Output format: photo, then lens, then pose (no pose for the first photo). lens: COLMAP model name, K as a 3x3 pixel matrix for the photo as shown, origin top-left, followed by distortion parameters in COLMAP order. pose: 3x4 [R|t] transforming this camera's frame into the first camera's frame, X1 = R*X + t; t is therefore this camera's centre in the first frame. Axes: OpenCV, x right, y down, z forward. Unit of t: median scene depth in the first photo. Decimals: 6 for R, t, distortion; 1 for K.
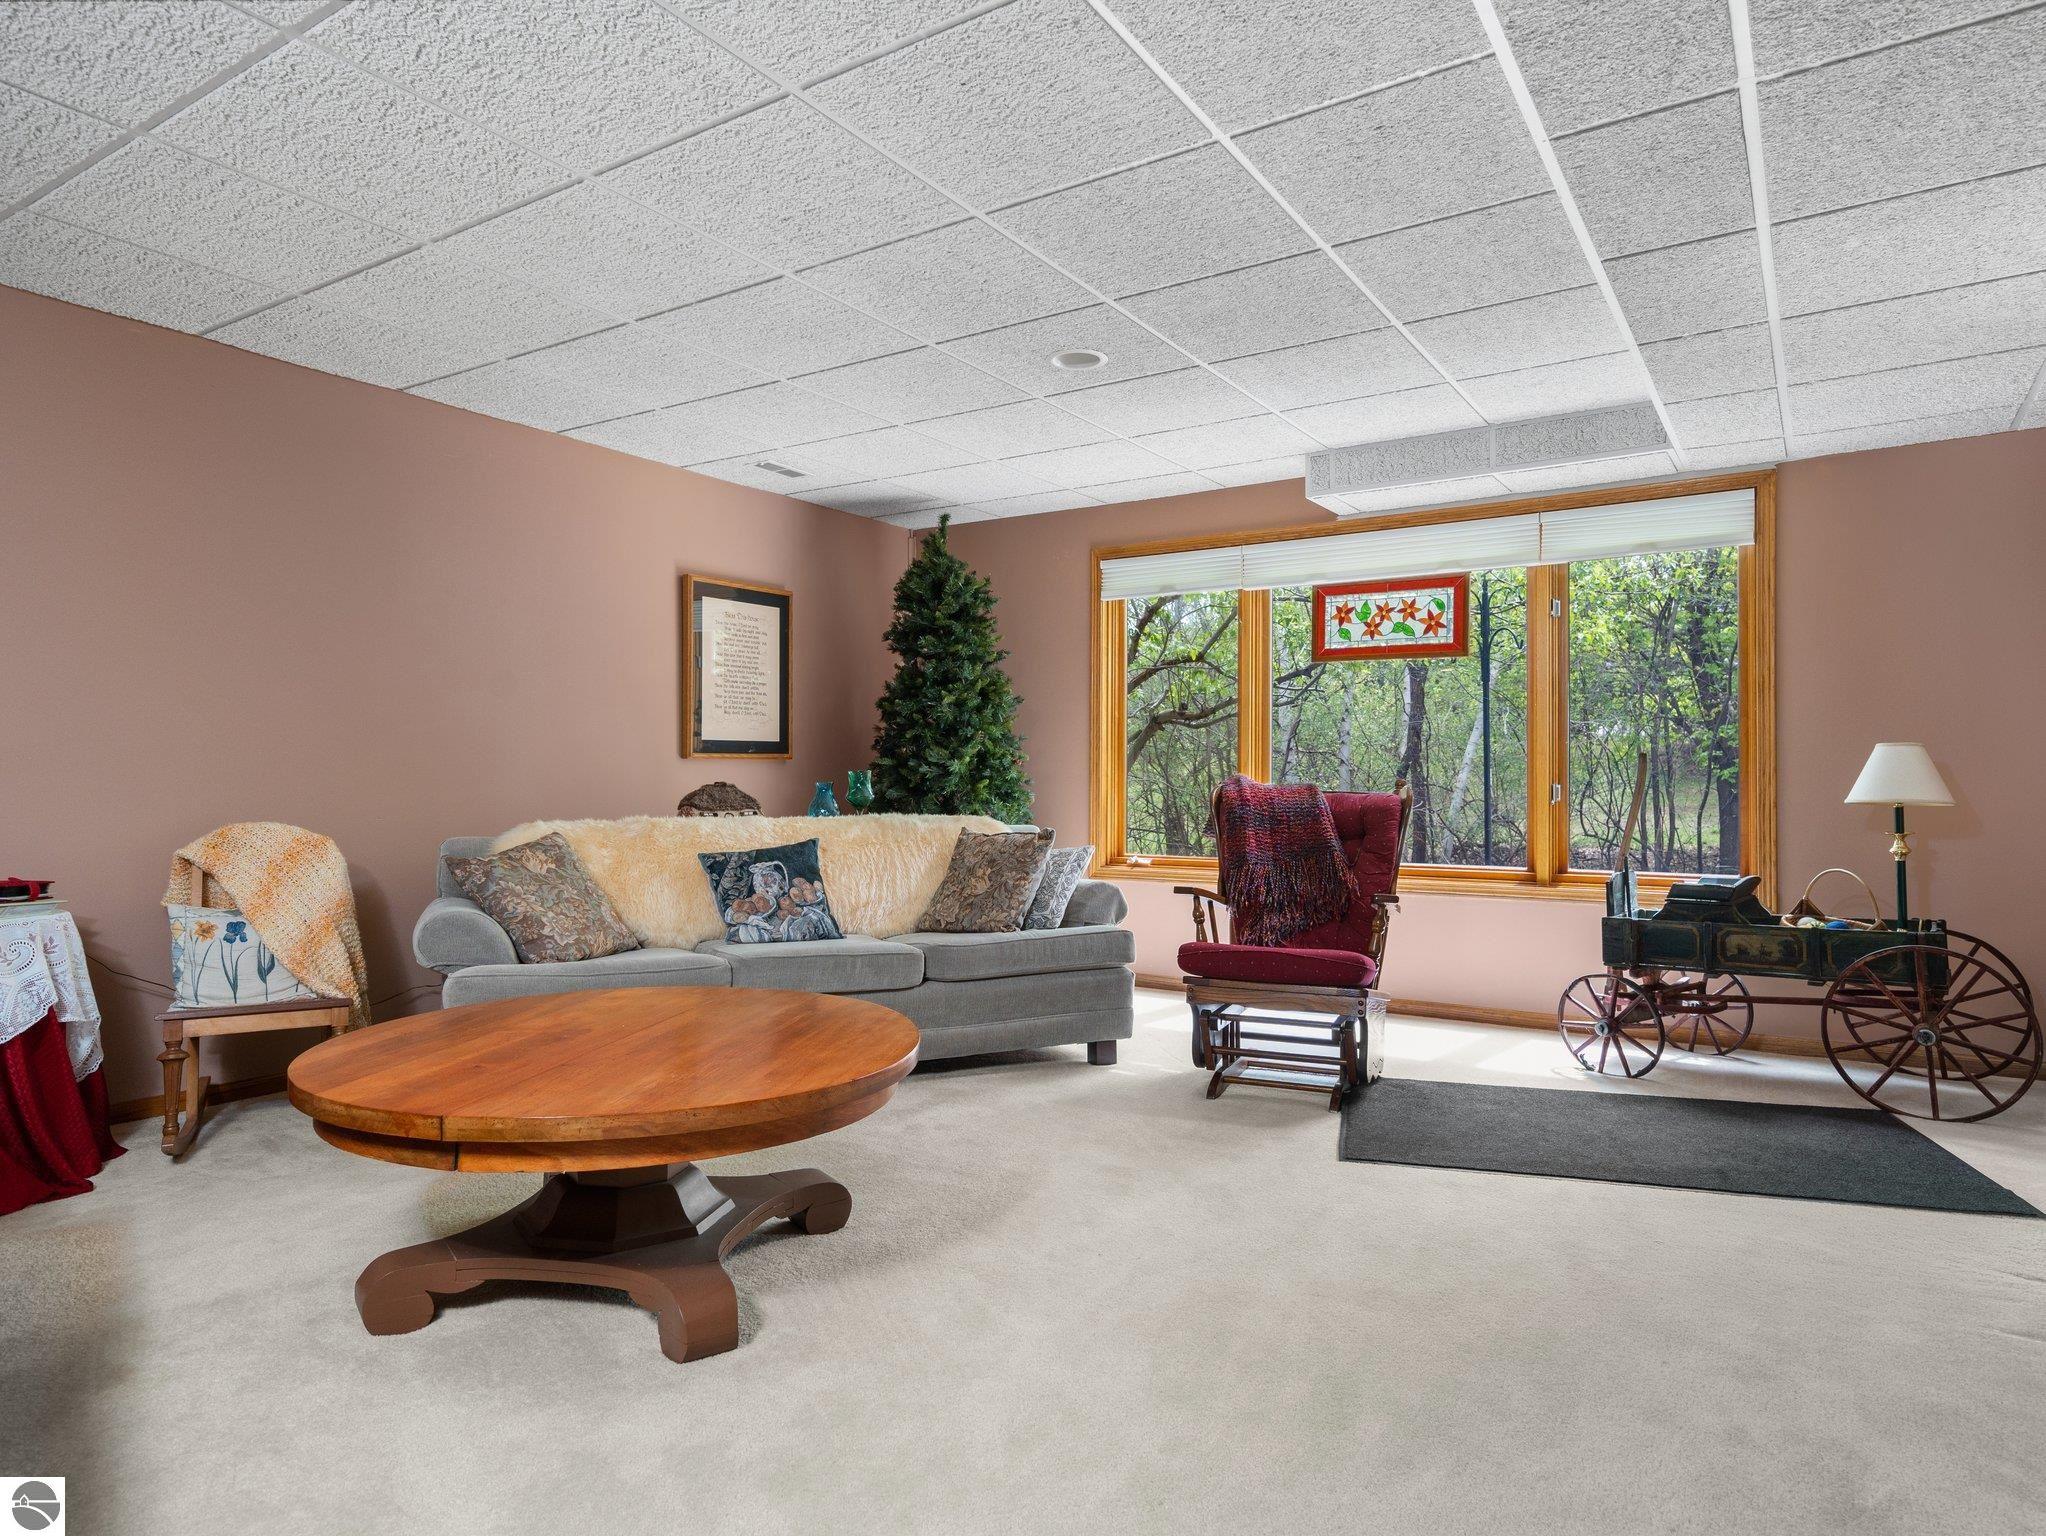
lens RADIAL K [[1219.8, 0, 1023.0], [0, 1219.8, 768.0], [0, 0, 1]] dist [0.002378, 0.000541]
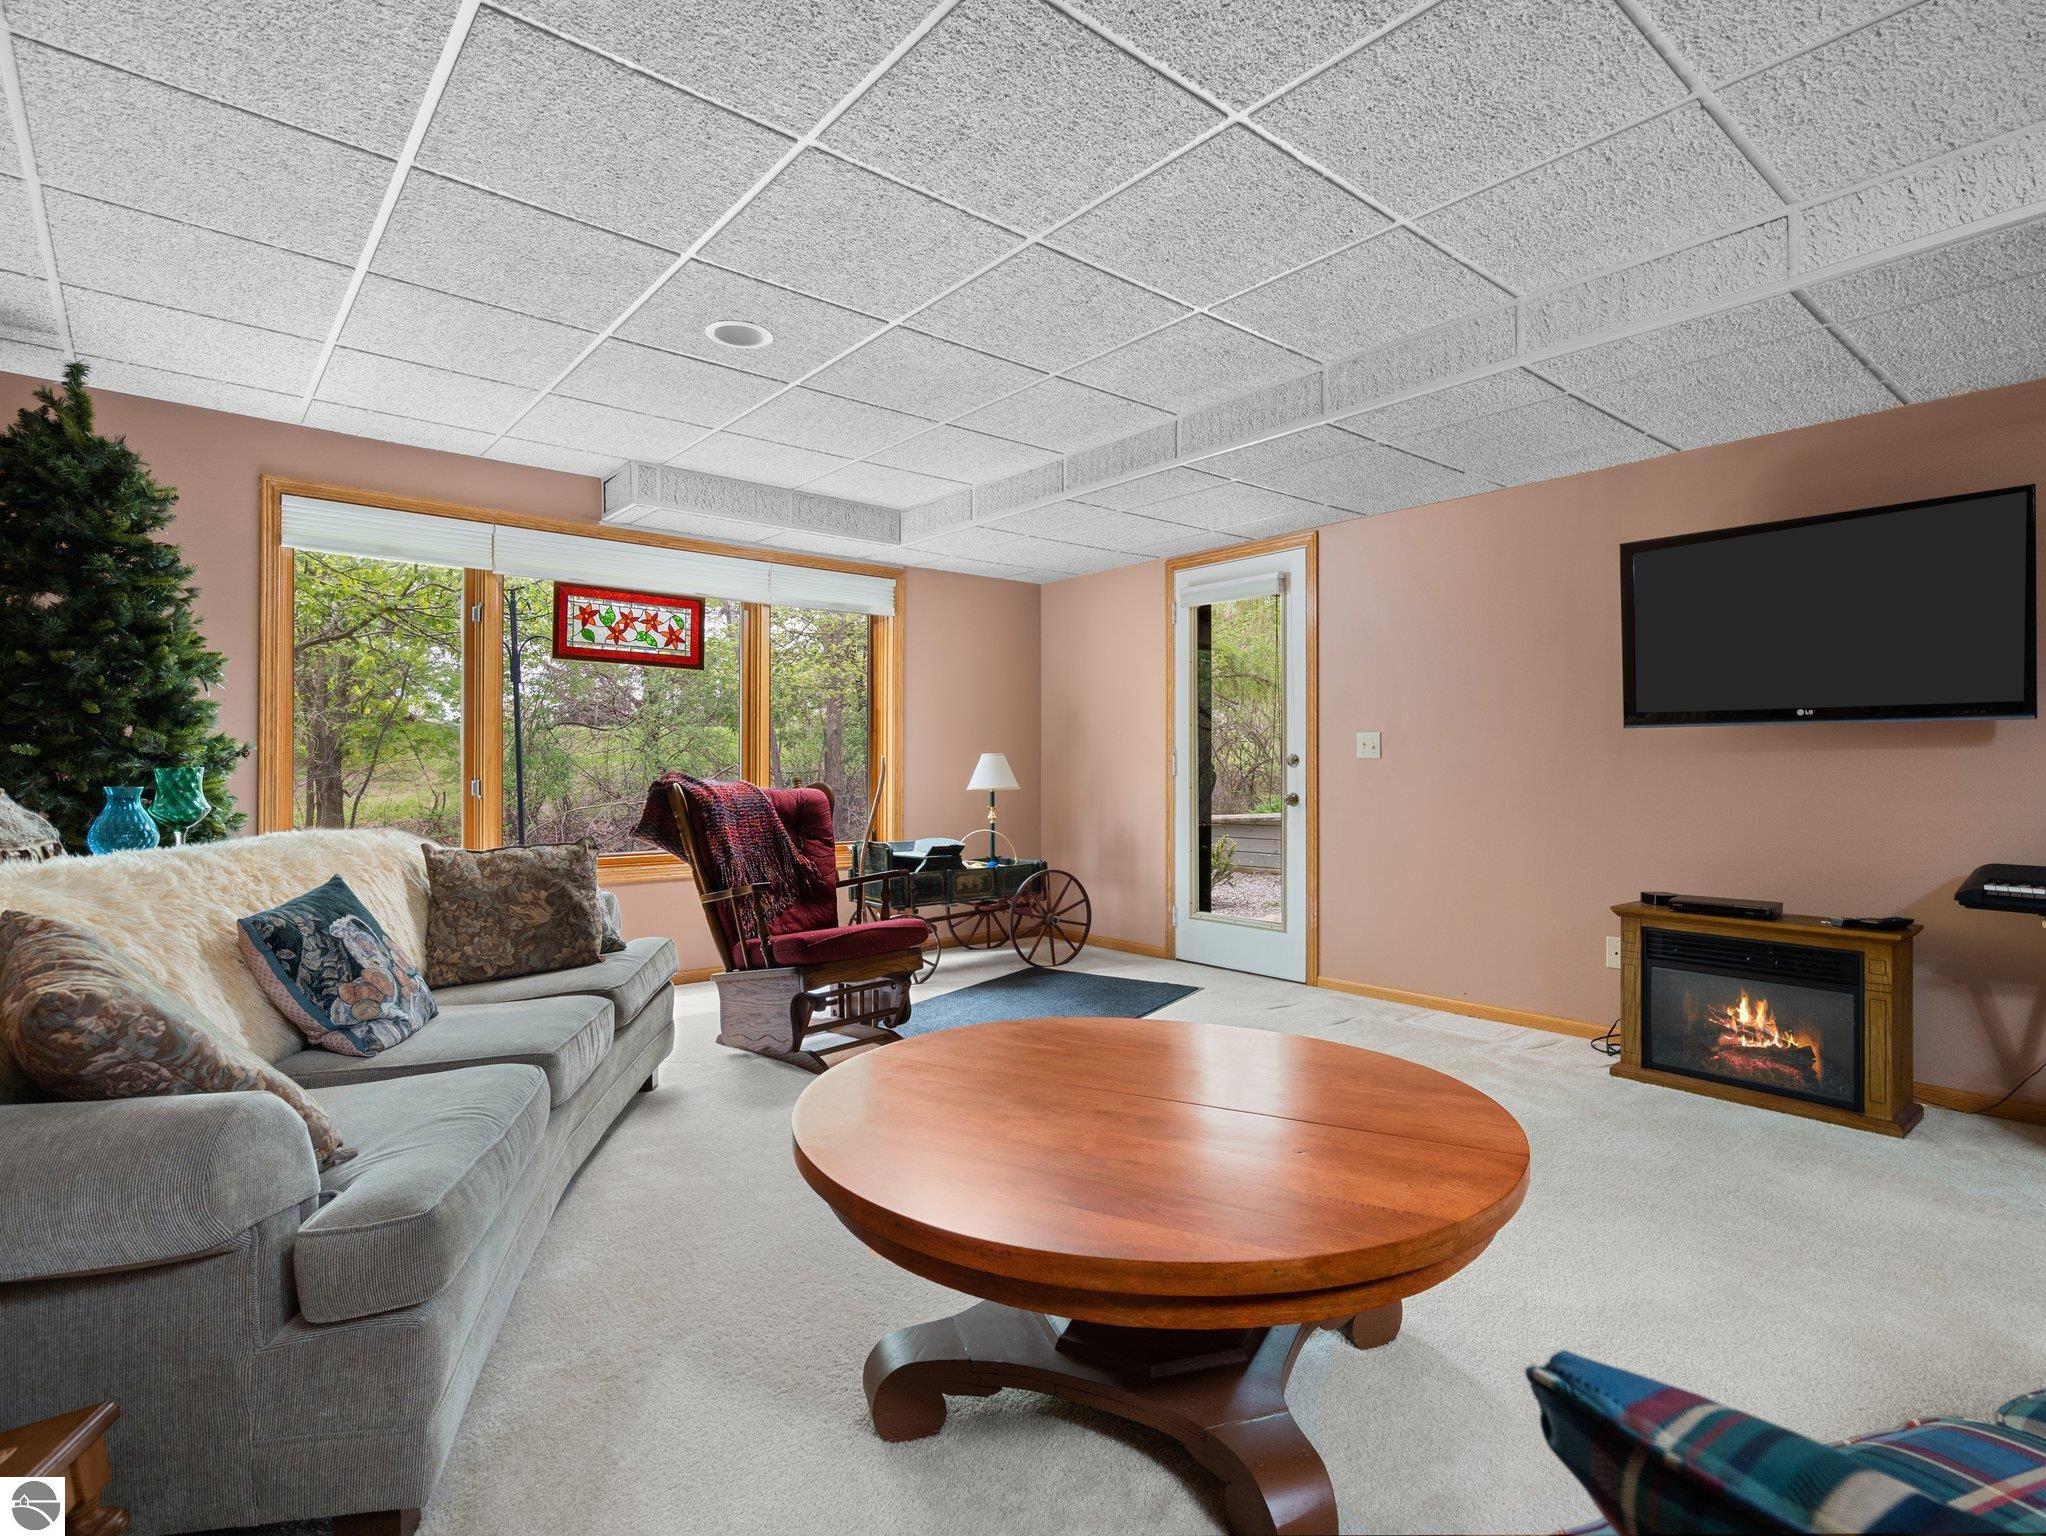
lens RADIAL K [[1044.7, 0, 1023.0], [0, 1044.7, 768.0], [0, 0, 1]] dist [-0.002278, -0.000671]
pose [[0.293691, -0.000901, 0.955900, -0.491605], [-0.009776, 0.999944, 0.003947, -0.004619], [-0.955850, -0.010504, 0.293666, 0.403862]]
